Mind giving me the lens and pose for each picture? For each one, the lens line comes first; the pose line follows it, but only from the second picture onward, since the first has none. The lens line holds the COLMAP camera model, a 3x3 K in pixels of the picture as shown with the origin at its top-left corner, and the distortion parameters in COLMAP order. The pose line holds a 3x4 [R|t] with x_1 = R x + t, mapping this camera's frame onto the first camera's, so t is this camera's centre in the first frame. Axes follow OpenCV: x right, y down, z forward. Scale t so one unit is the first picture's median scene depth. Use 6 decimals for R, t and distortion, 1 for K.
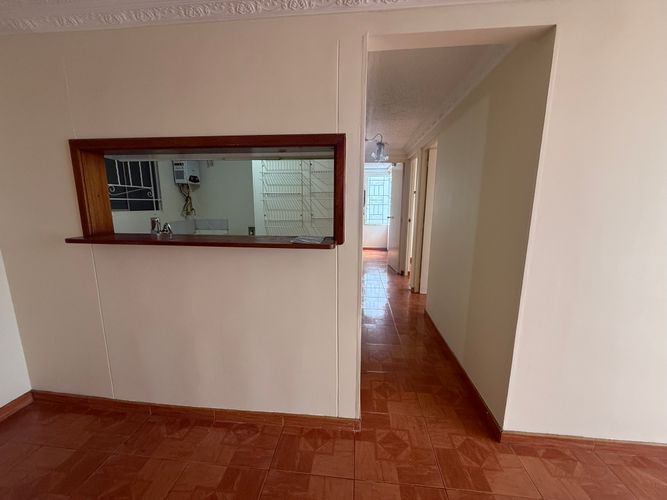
lens RADIAL K [[266.8, 0, 332.8], [0, 266.8, 249.6], [0, 0, 1]] dist [-0.000573, 0.000084]
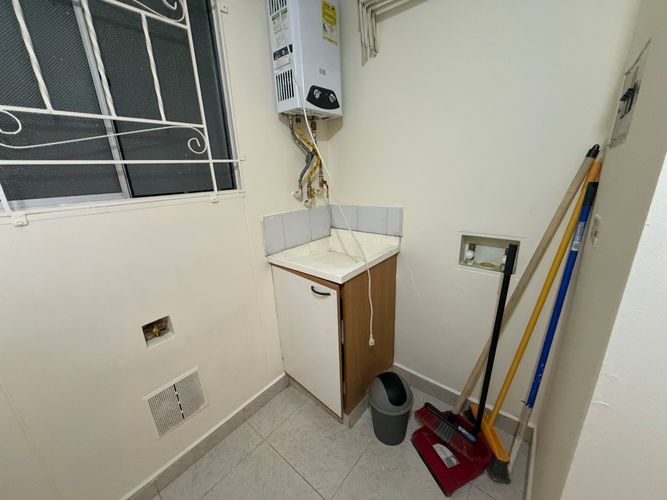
lens RADIAL K [[266.8, 0, 334.9], [0, 266.8, 251.7], [0, 0, 1]] dist [-0.000573, 0.000084]
pose [[0.824226, 0.132701, -0.550492, -0.221786], [-0.054316, 0.986198, 0.156407, -0.091448], [0.563649, -0.099014, 0.820058, 0.545228]]
